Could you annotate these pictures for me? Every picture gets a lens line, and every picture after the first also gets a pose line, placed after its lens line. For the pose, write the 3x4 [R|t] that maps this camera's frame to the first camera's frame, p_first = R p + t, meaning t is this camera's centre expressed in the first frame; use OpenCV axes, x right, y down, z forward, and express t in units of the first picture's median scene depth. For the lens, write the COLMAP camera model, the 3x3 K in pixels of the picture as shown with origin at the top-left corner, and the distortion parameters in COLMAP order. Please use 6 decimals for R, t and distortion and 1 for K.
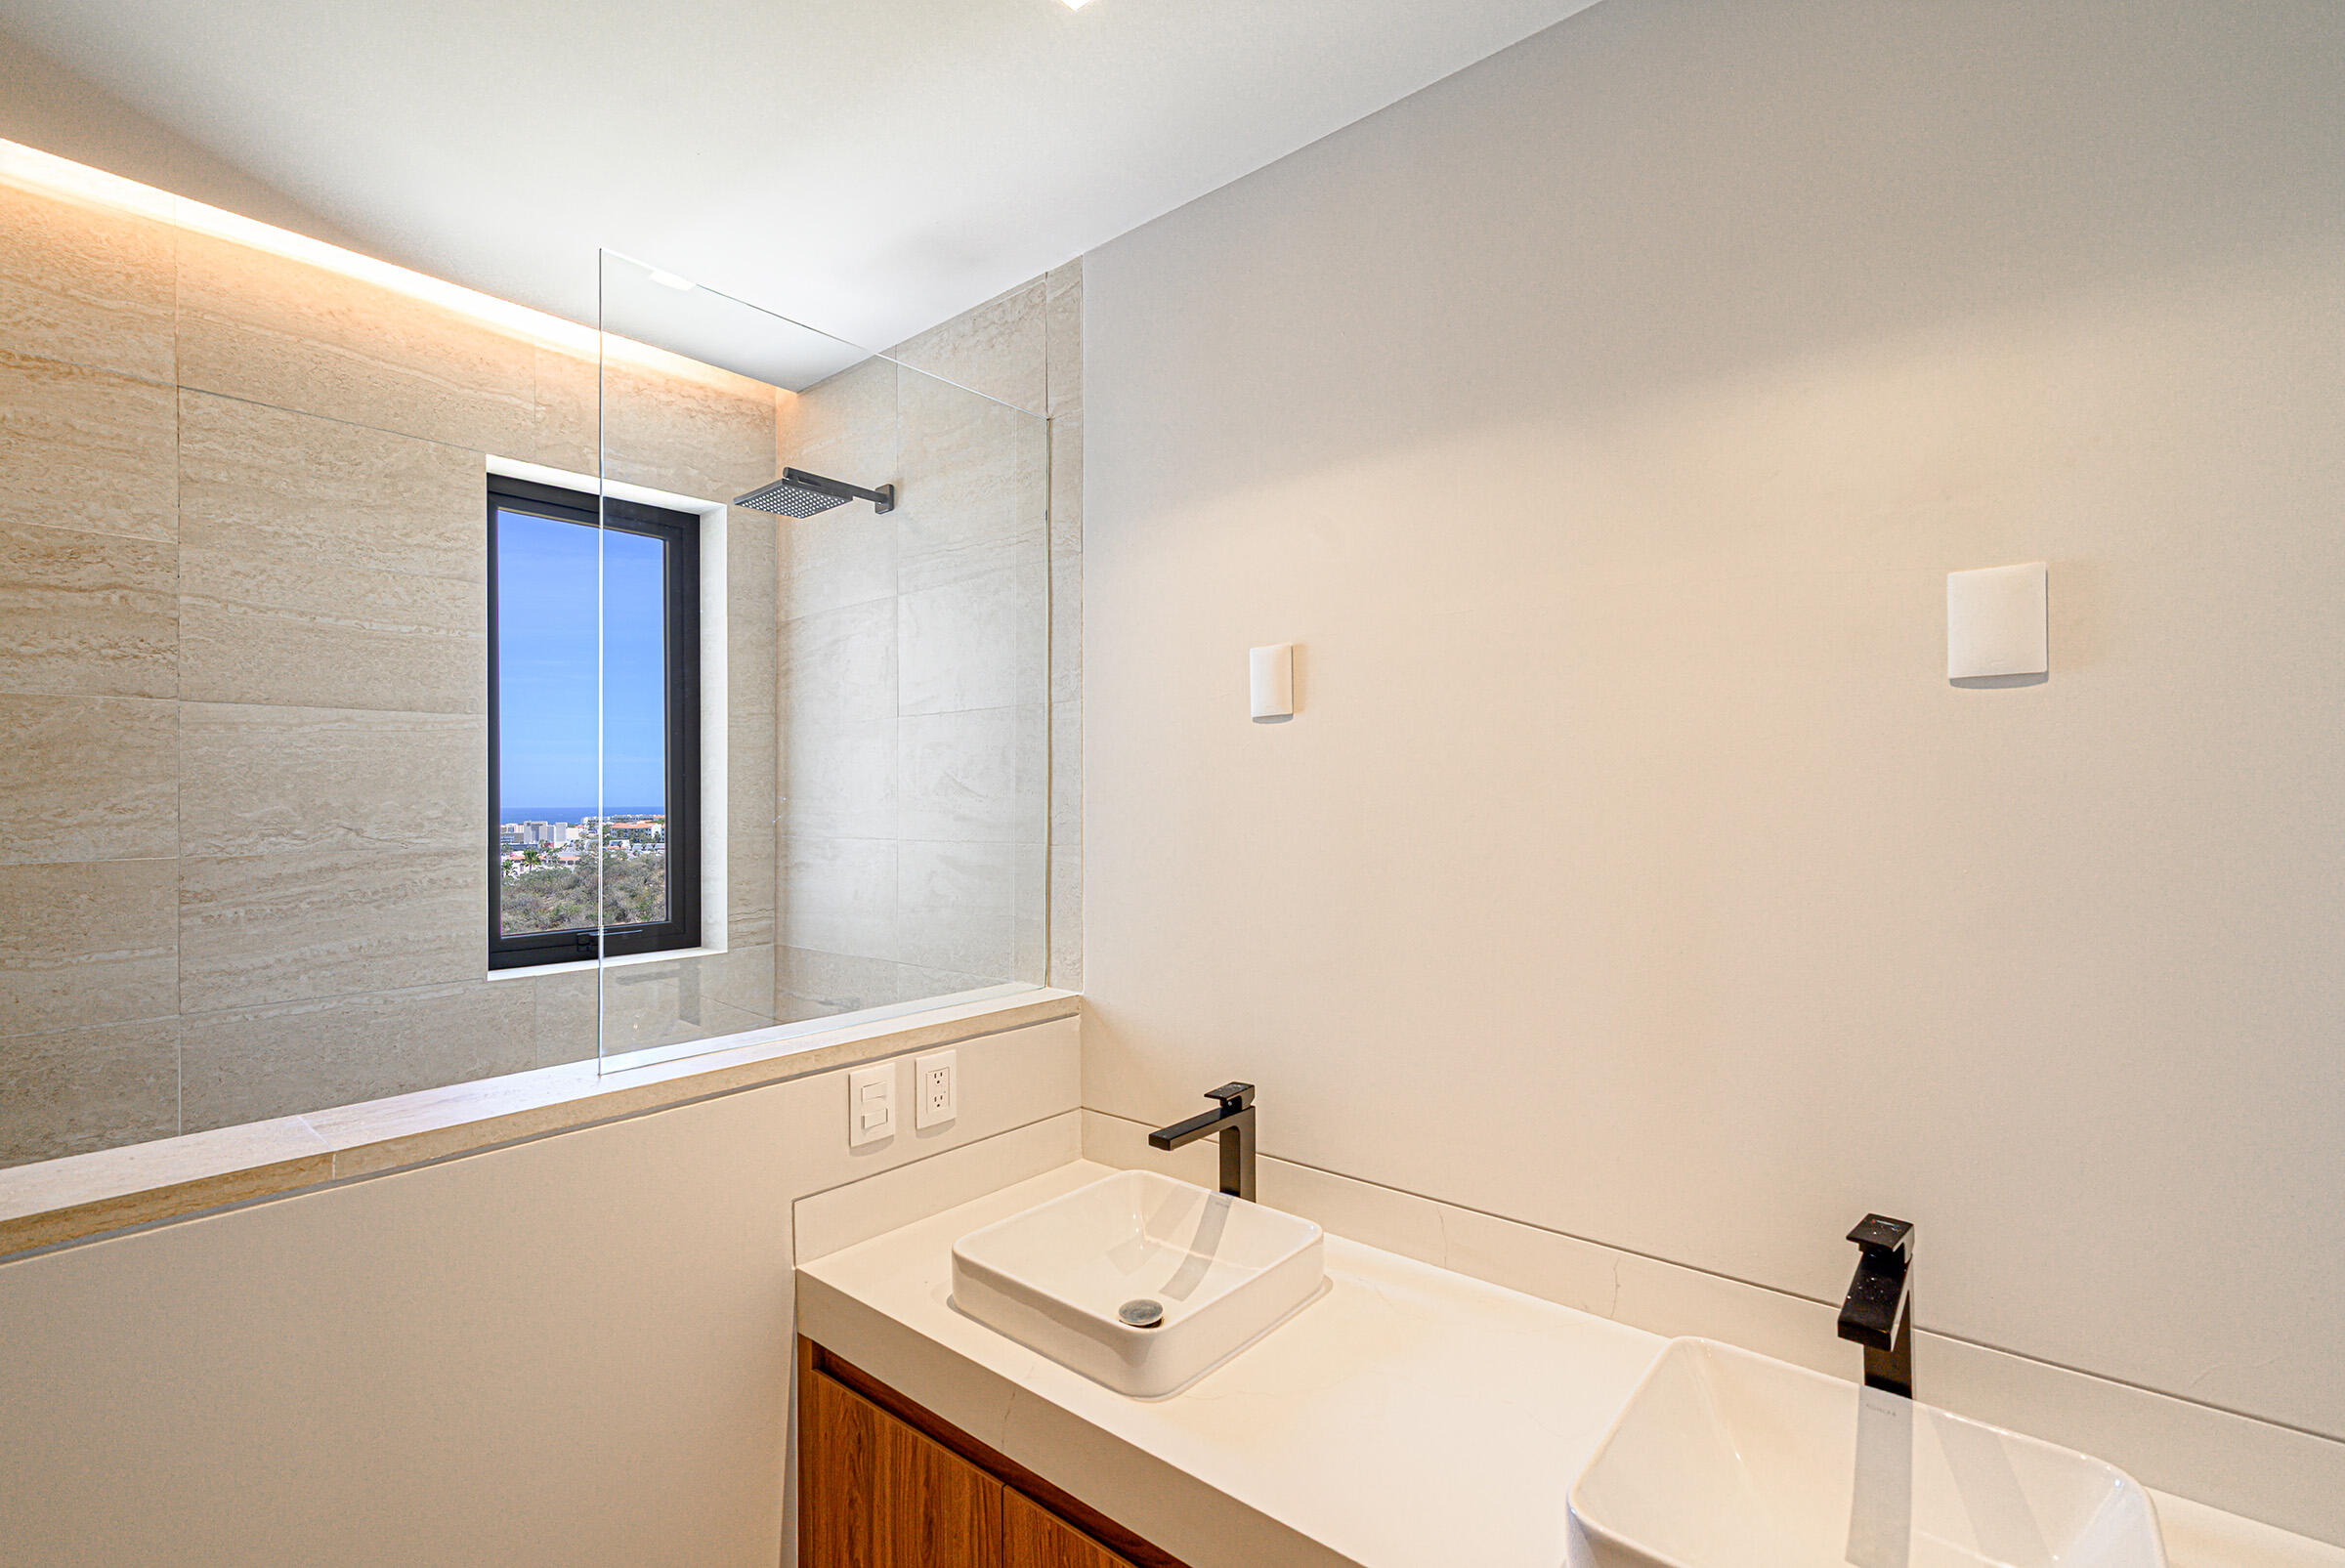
lens RADIAL K [[1020.0, 0, 1180.4], [0, 1020.0, 797.4], [0, 0, 1]] dist [0.002275, 0.000175]
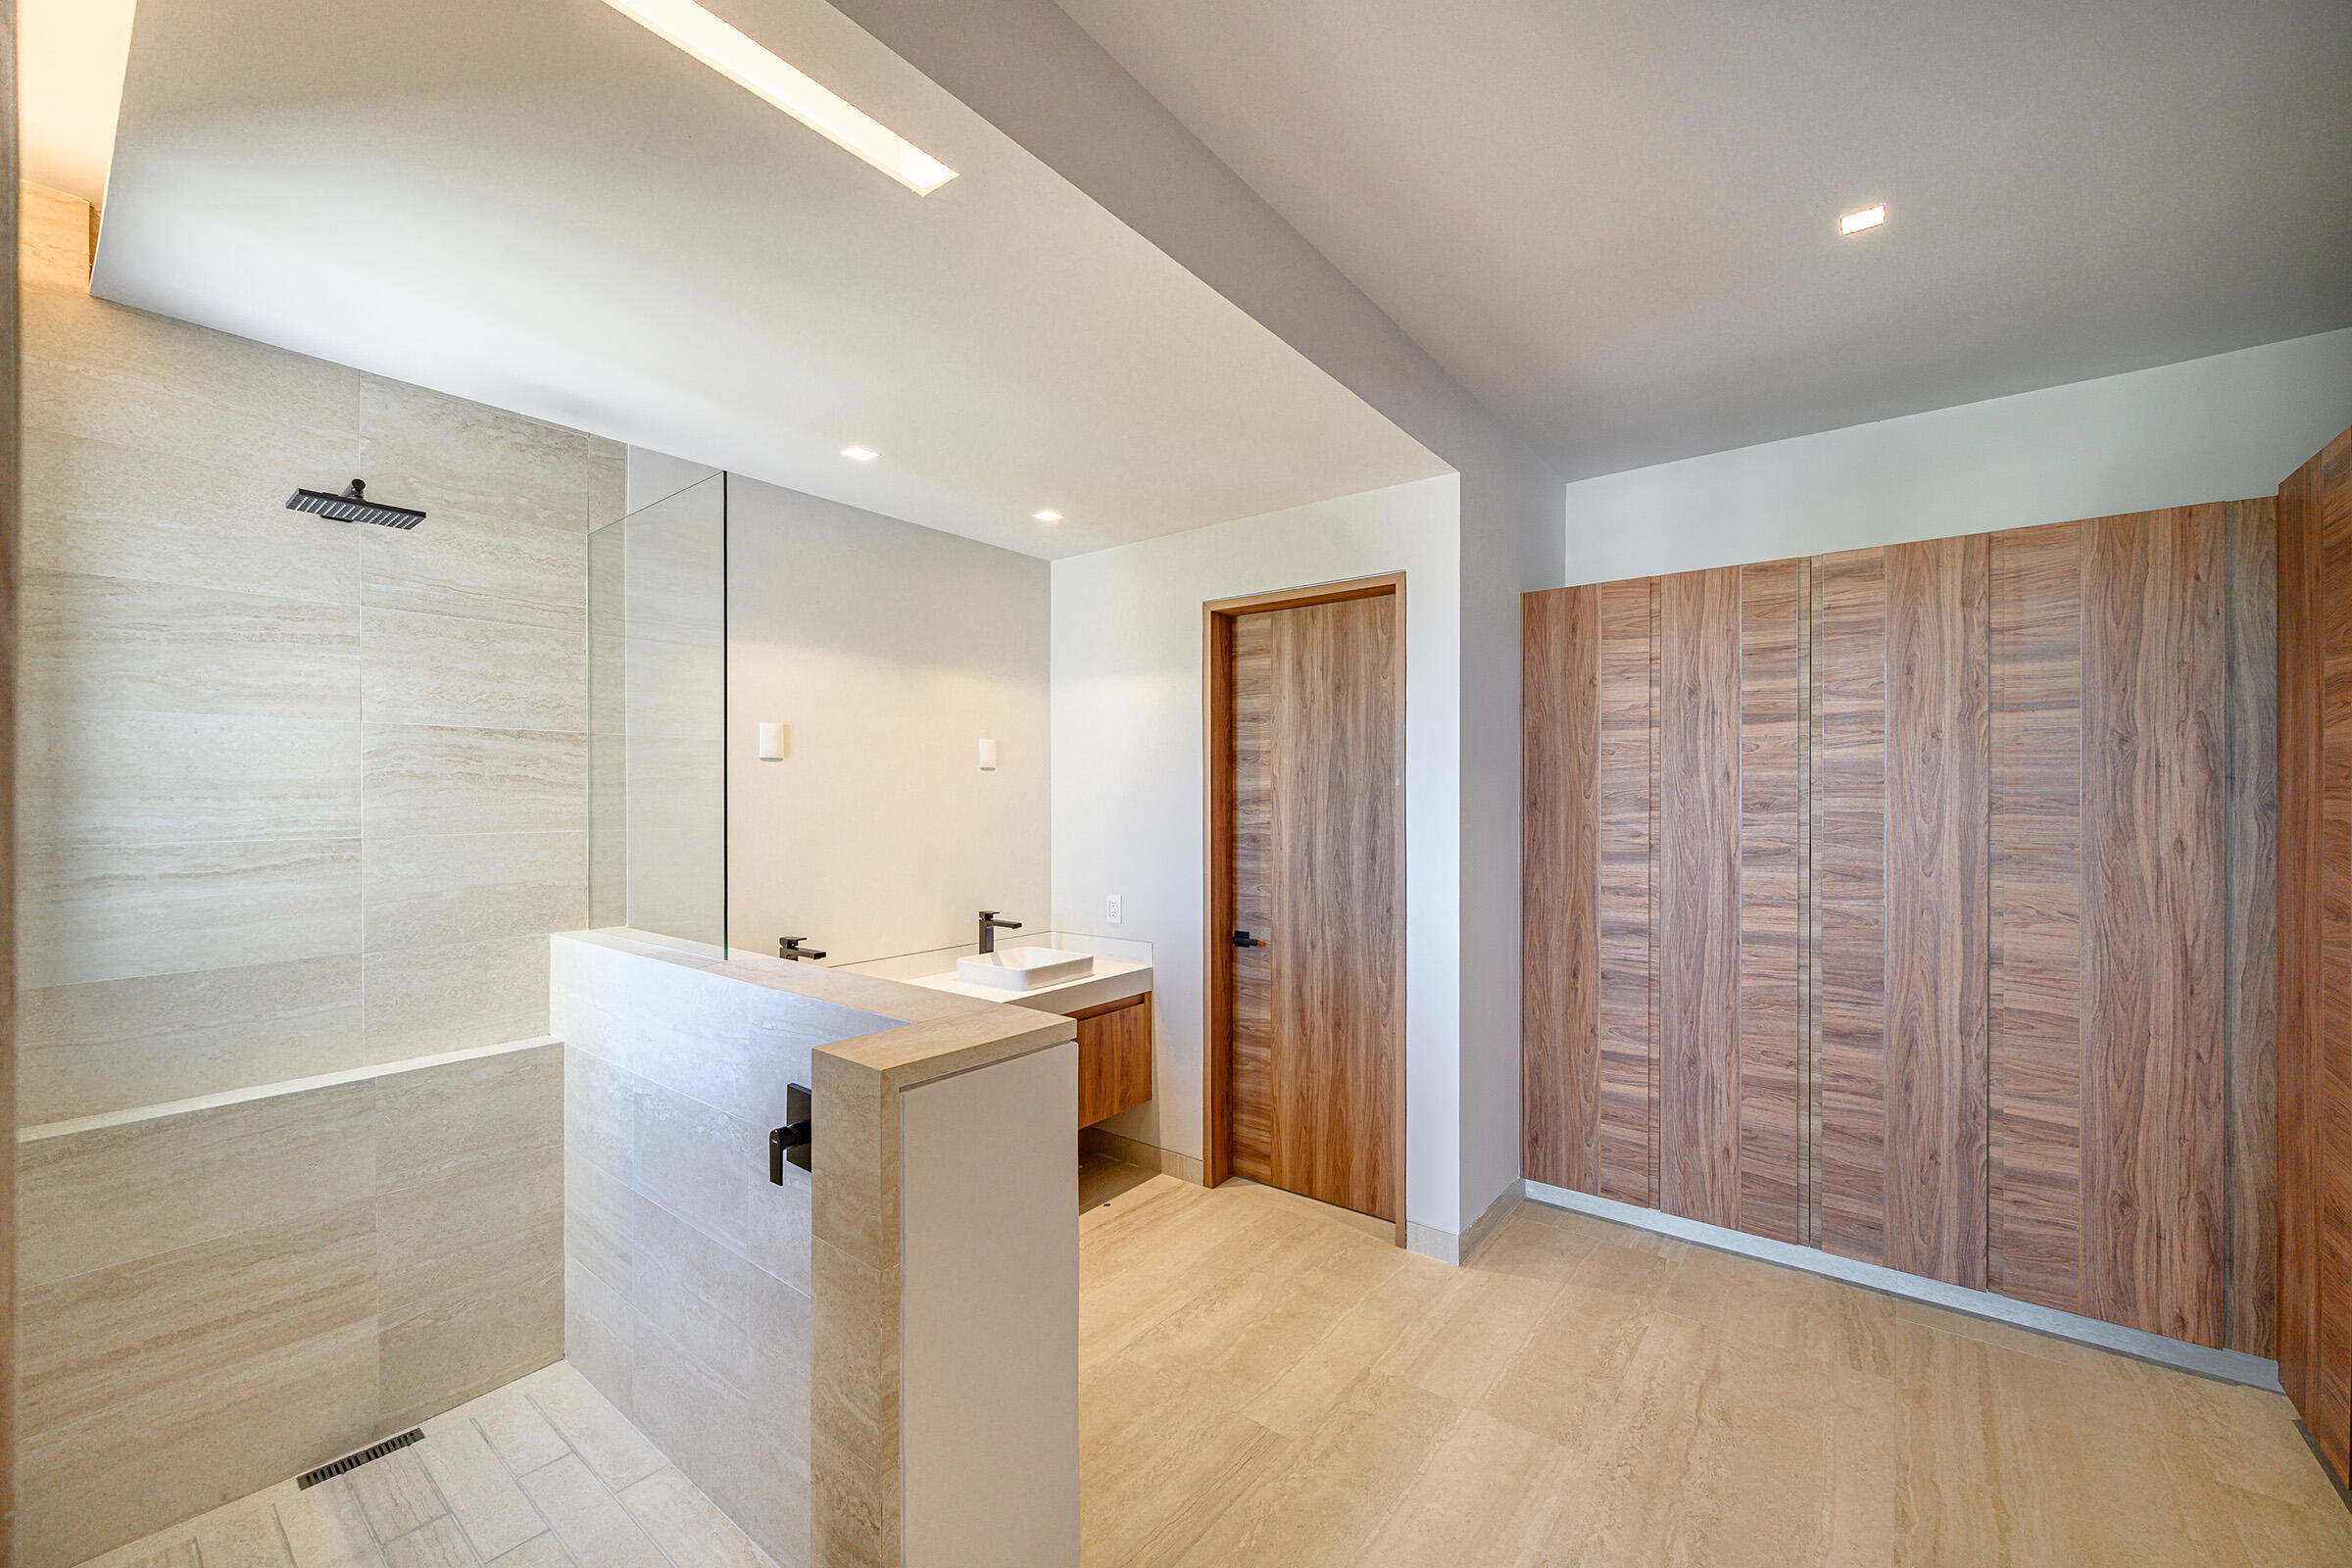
lens RADIAL K [[946.8, 0, 1191.7], [0, 946.8, 803.3], [0, 0, 1]] dist [-0.000764, -0.000033]
pose [[-0.050837, -0.000743, 0.998707, -1.537141], [0.001596, 0.999998, 0.000825, 0.007935], [-0.998706, 0.001636, -0.050836, 0.224296]]
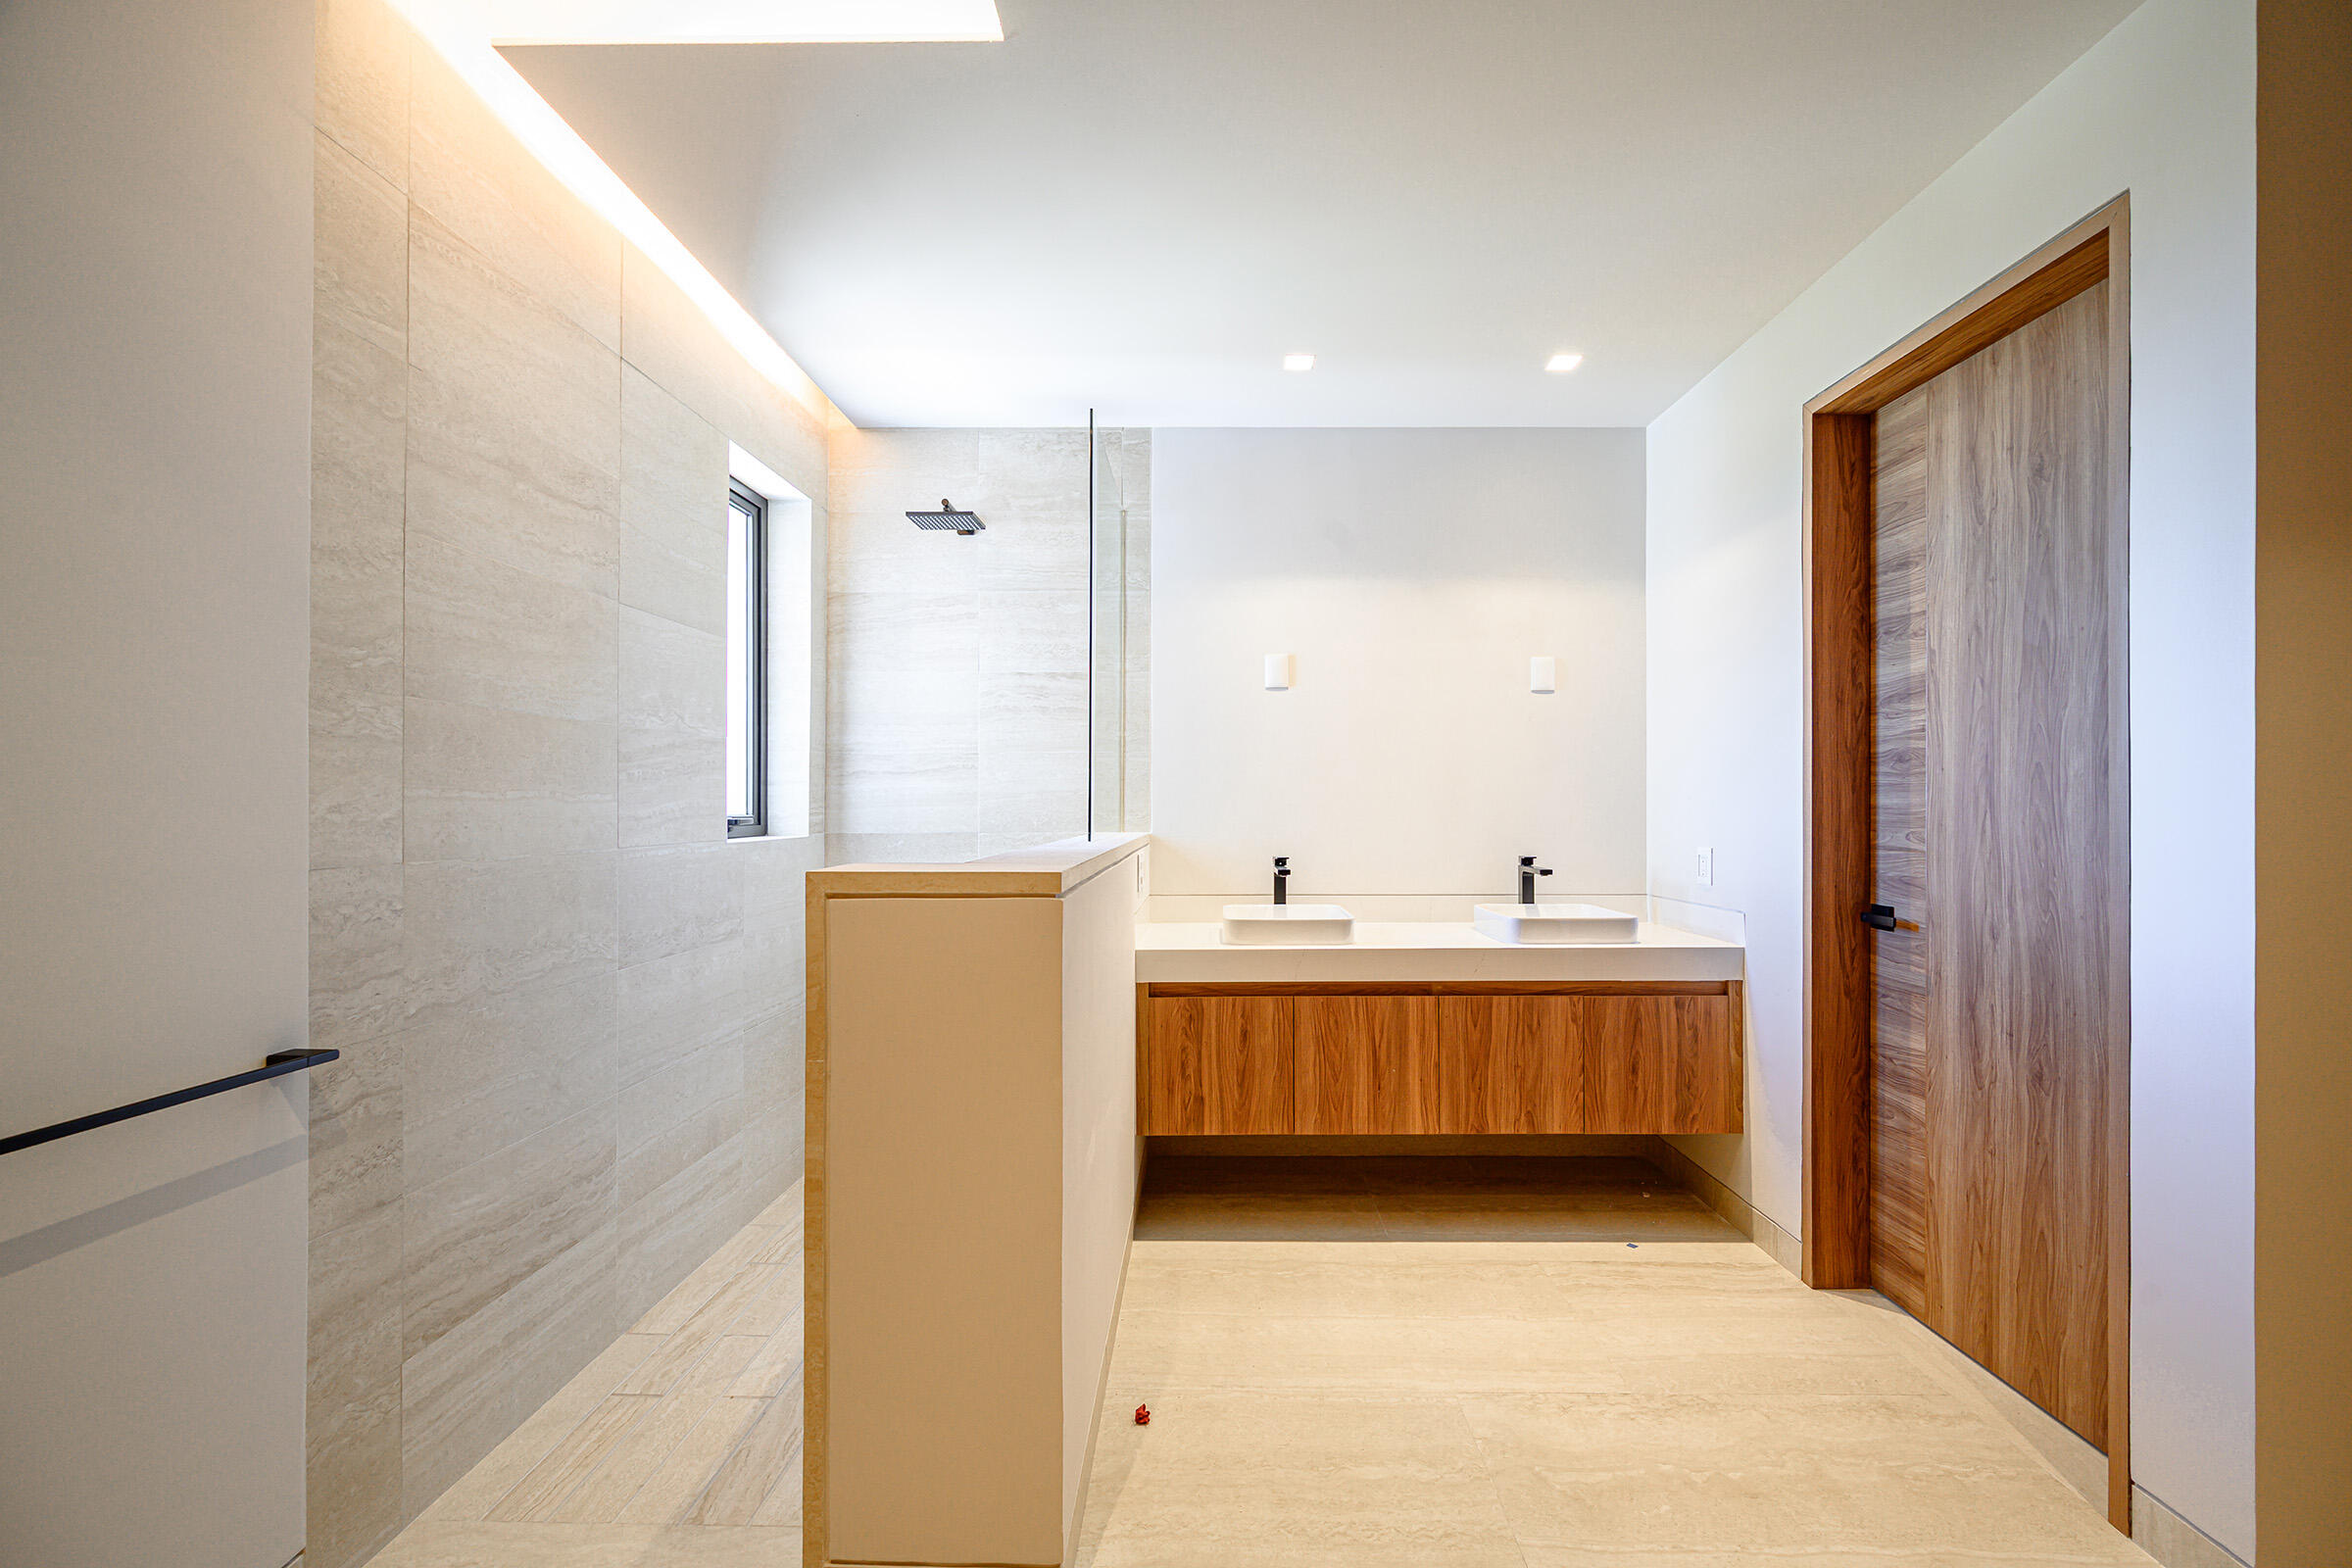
lens RADIAL K [[931.0, 0, 1192.1], [0, 931.0, 809.1], [0, 0, 1]] dist [-0.000949, 0.000034]
pose [[0.774504, 0.004516, 0.632553, -1.073909], [-0.004932, 0.999987, -0.001101, 0.149488], [-0.632550, -0.002267, 0.774517, -0.330146]]
